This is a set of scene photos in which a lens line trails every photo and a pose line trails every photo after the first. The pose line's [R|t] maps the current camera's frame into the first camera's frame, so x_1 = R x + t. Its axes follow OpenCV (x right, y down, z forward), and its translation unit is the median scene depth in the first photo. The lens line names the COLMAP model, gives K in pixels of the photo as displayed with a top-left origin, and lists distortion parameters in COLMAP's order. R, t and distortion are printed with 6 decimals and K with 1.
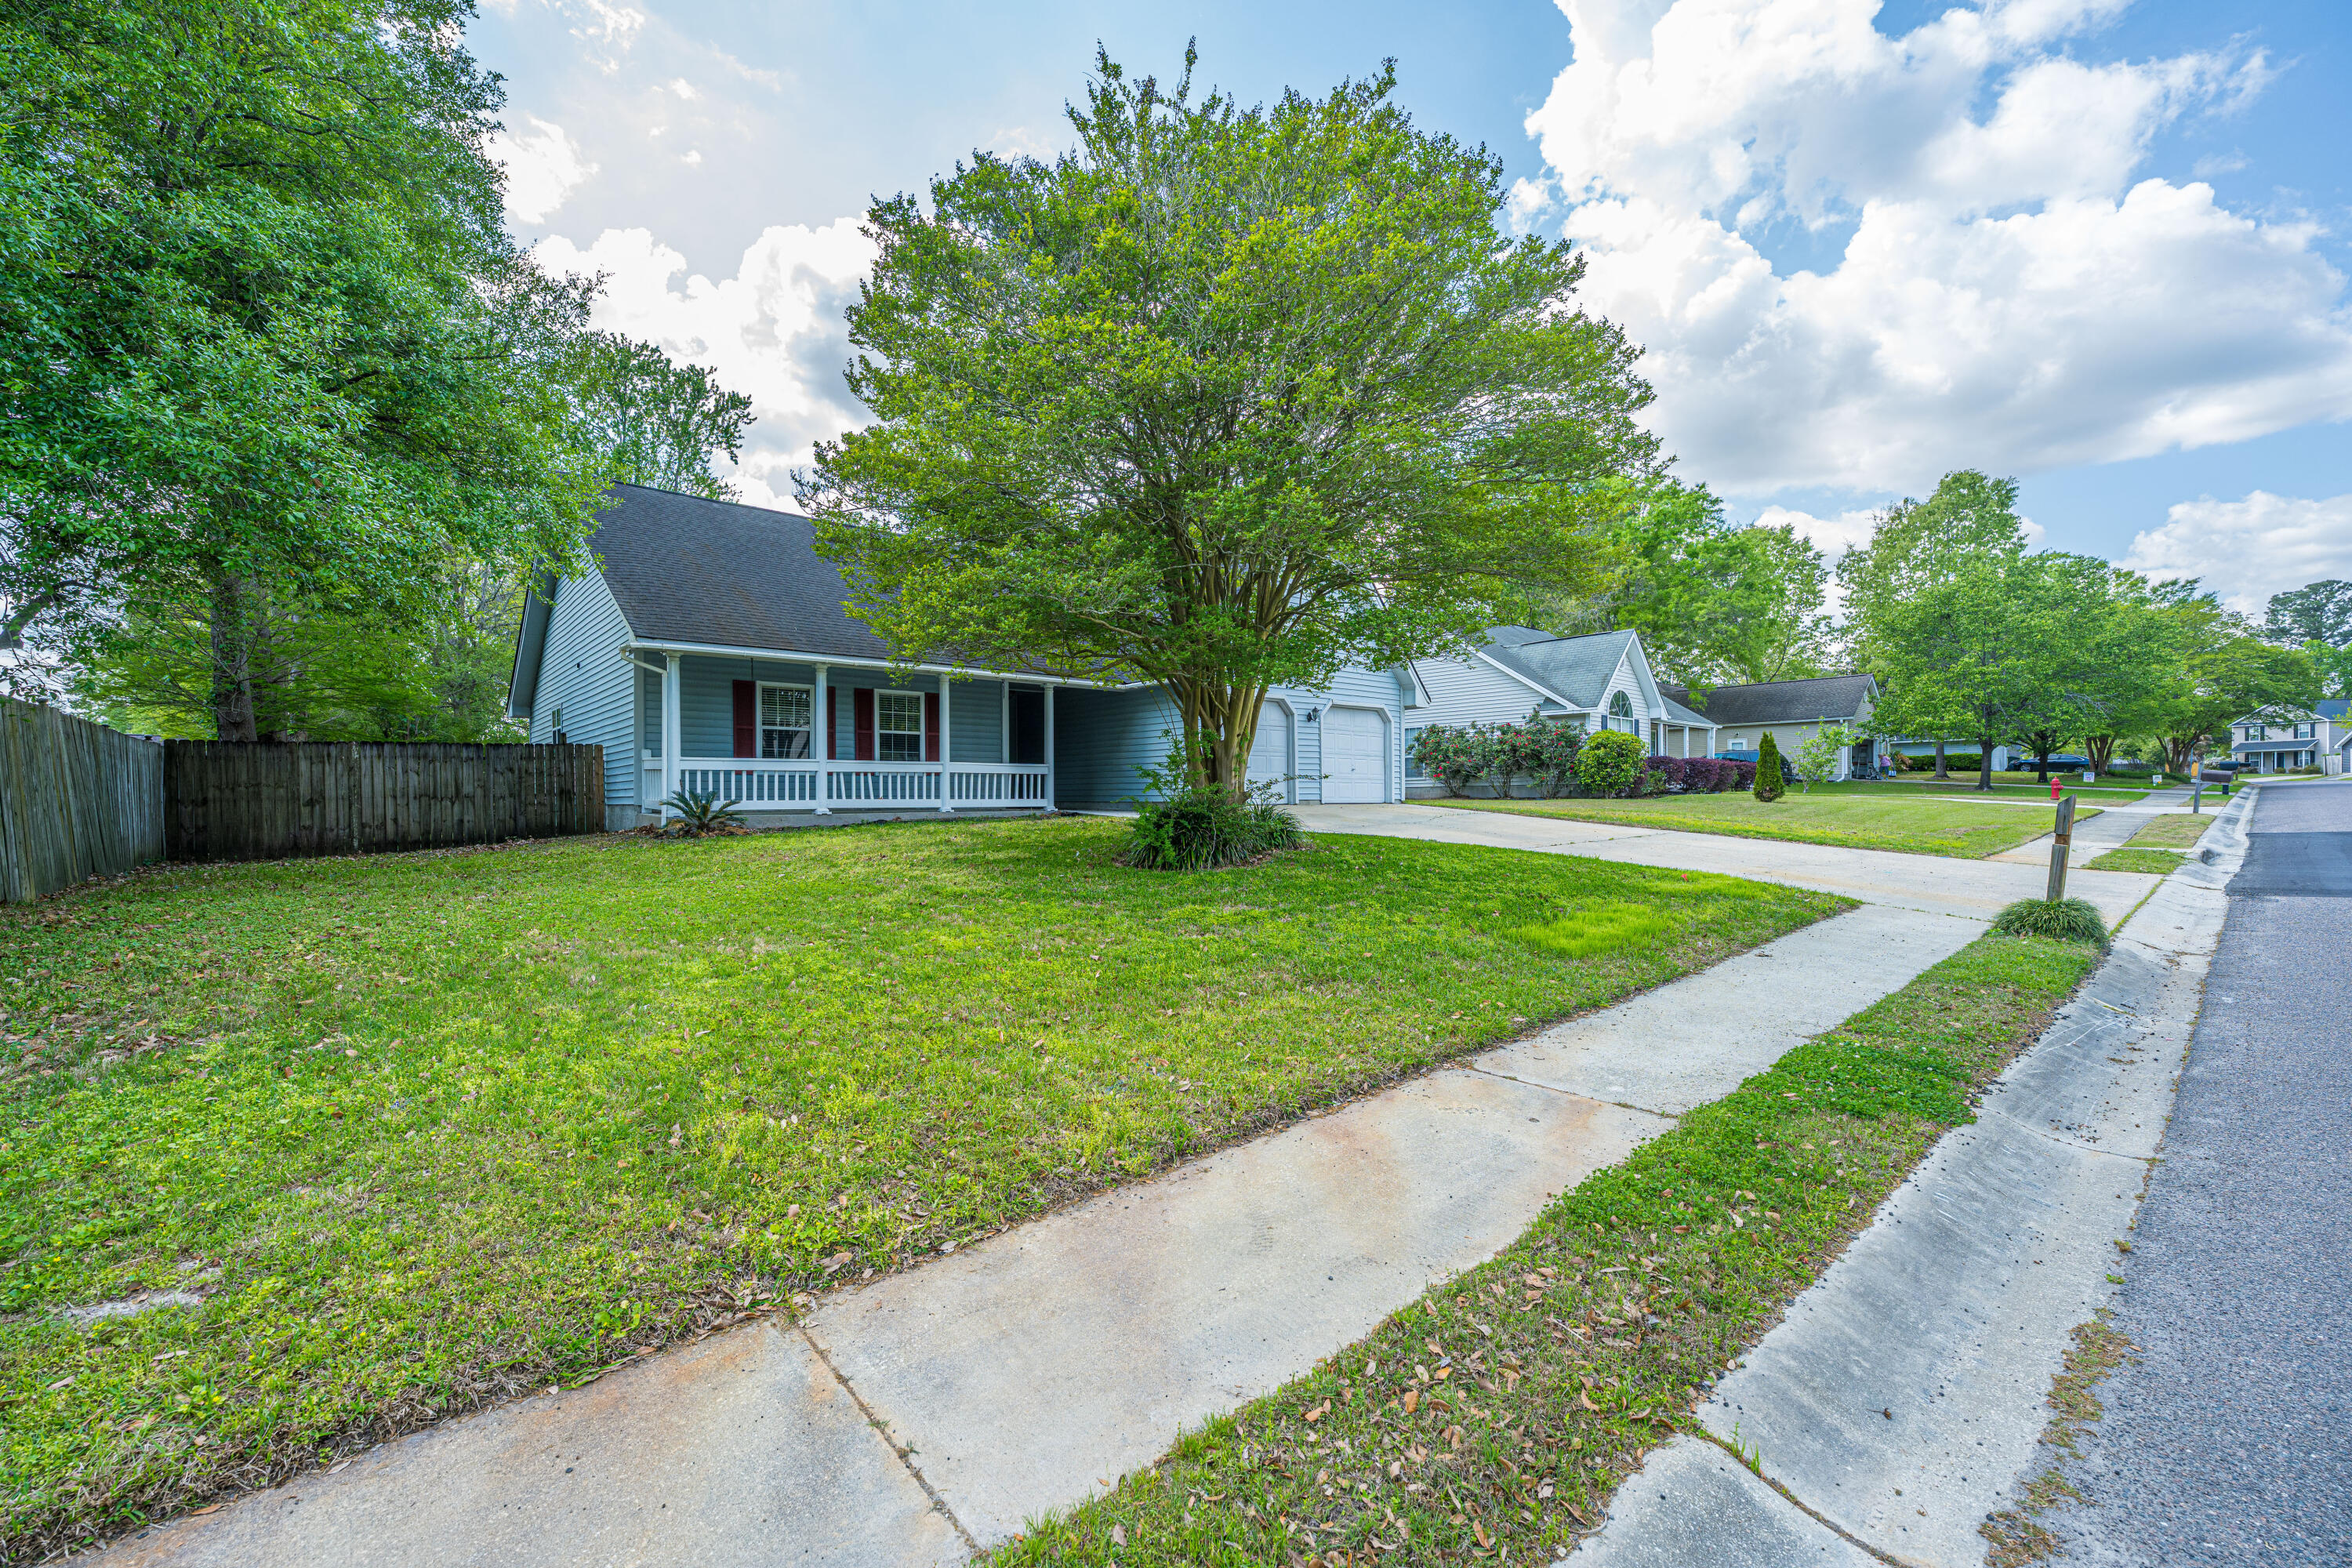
lens RADIAL K [[891.4, 0, 1203.3], [0, 891.4, 785.3], [0, 0, 1]] dist [0.024135, -0.000006]
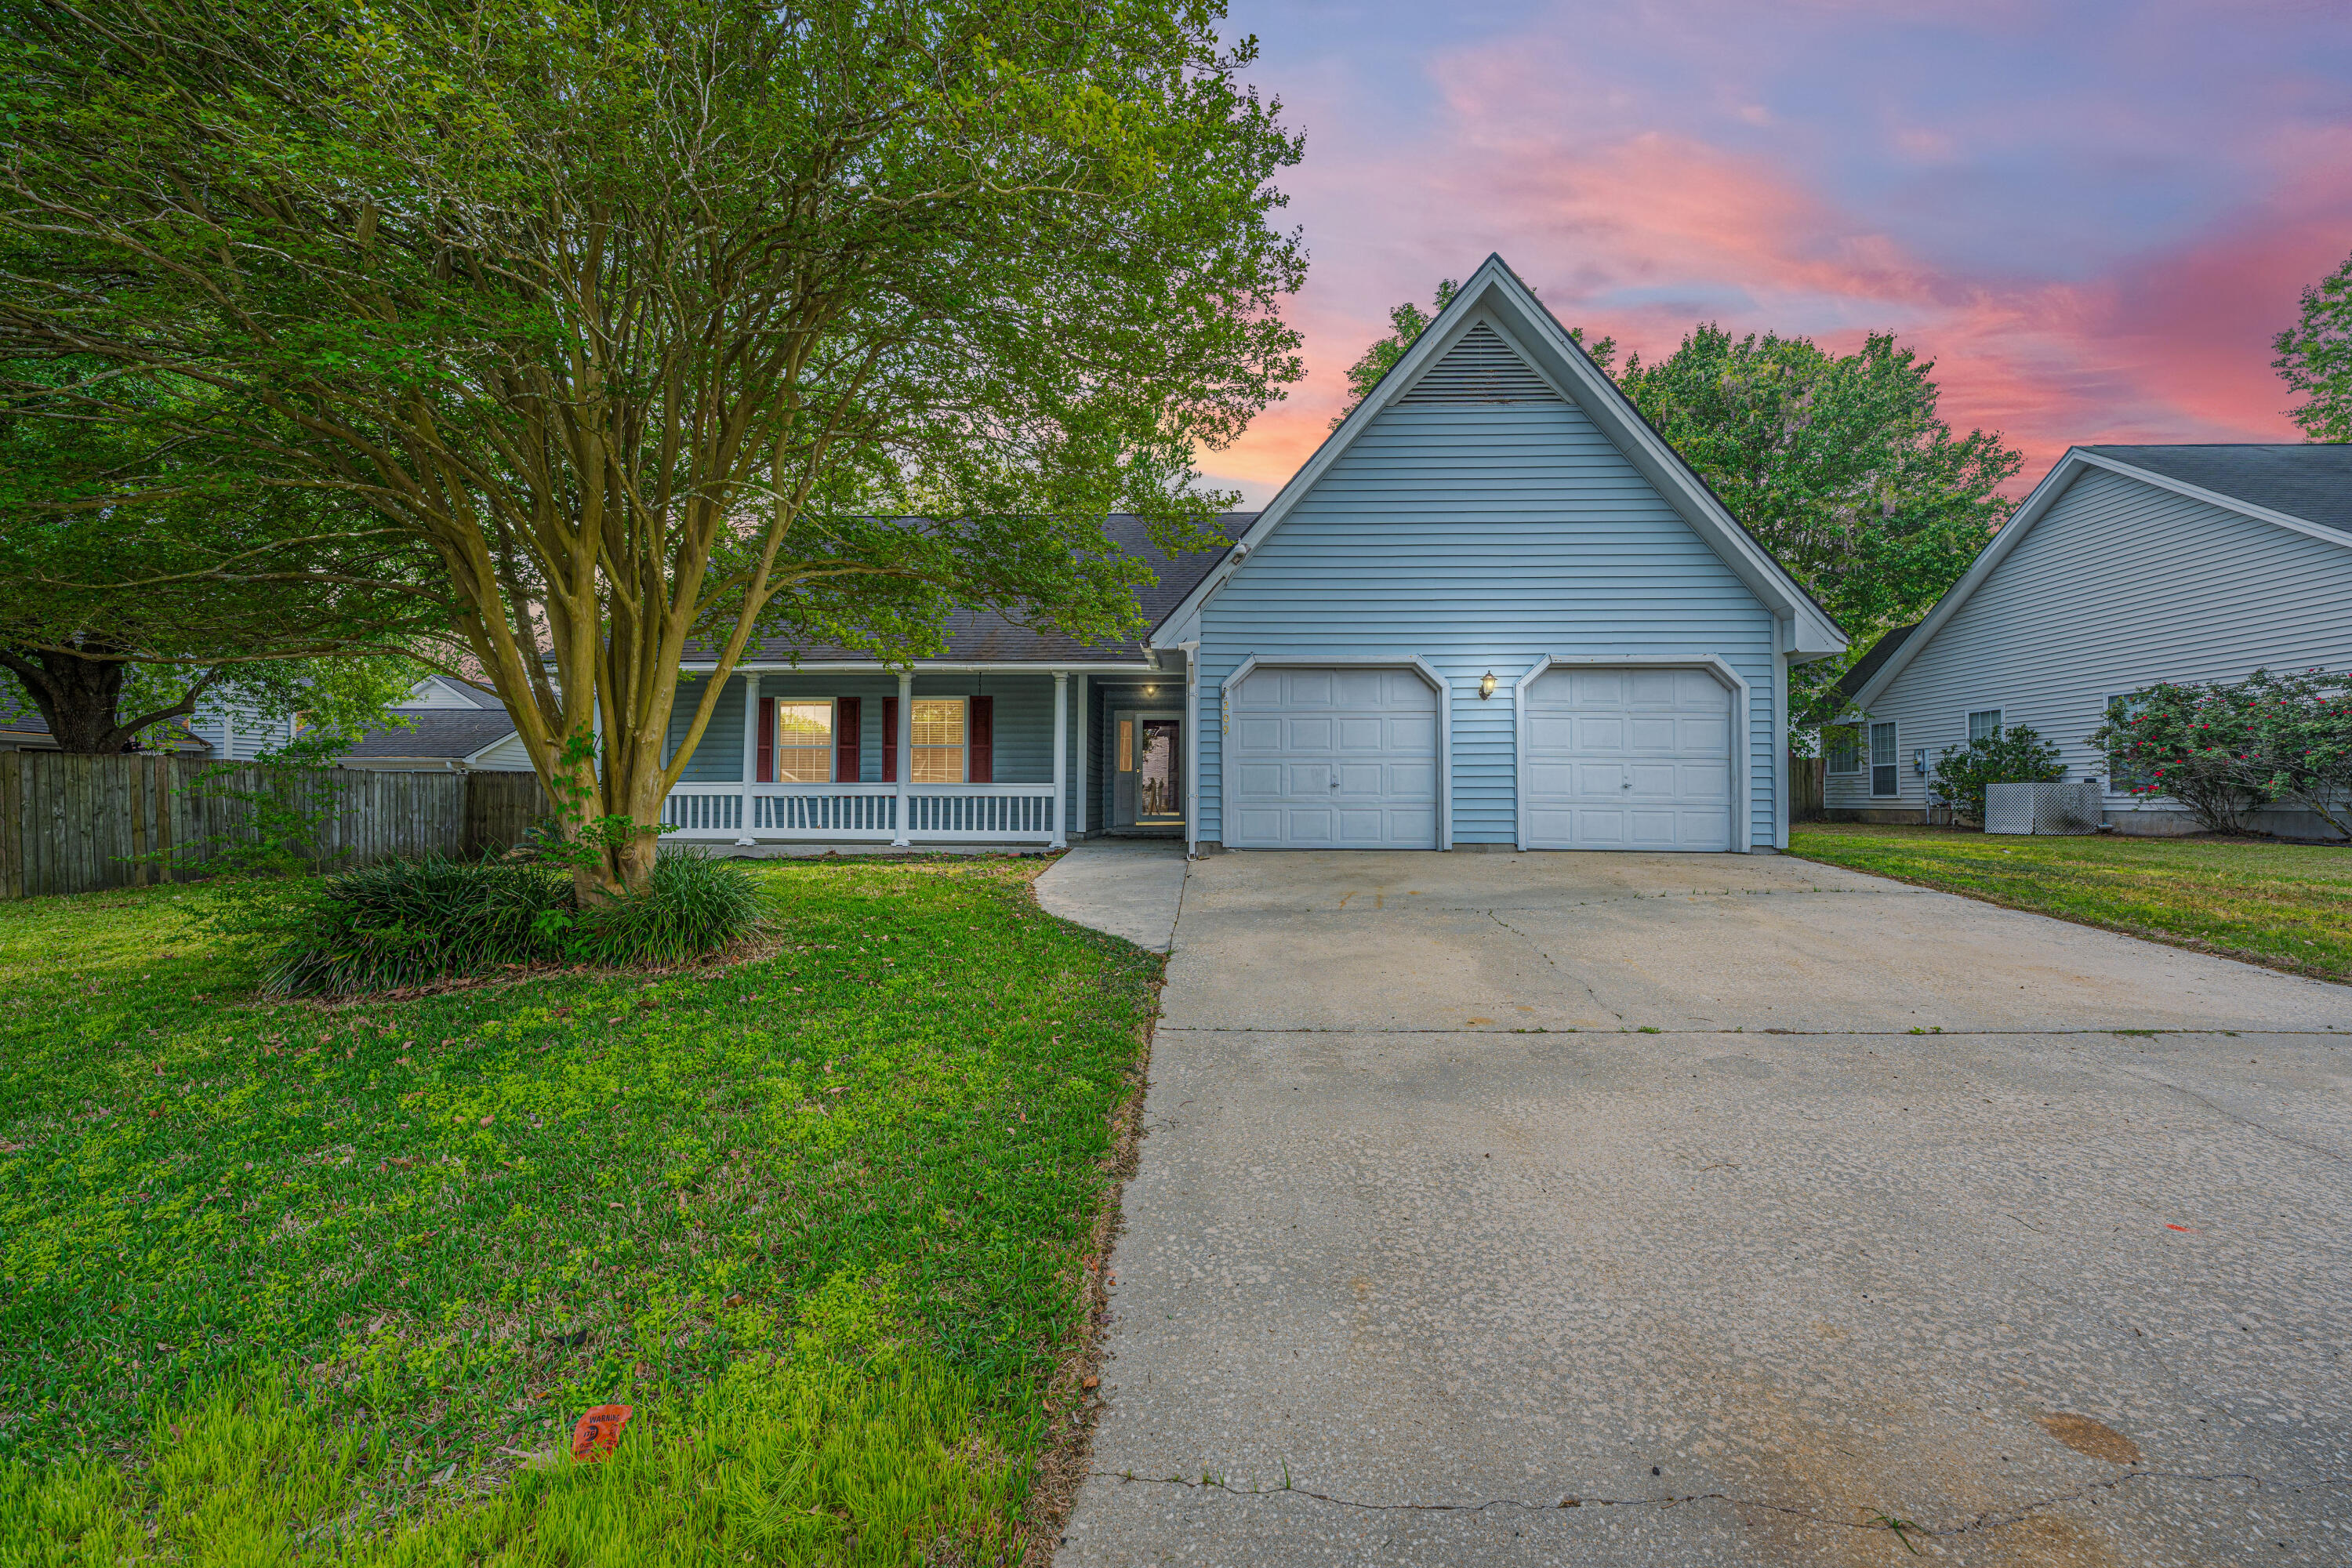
lens RADIAL K [[938.3, 0, 1222.9], [0, 938.3, 807.1], [0, 0, 1]] dist [0.002608, 0.000316]
pose [[0.732718, 0.010924, -0.680445, 0.474424], [-0.001431, 0.999894, 0.014512, -0.016344], [0.680531, -0.009660, 0.732656, 0.564442]]
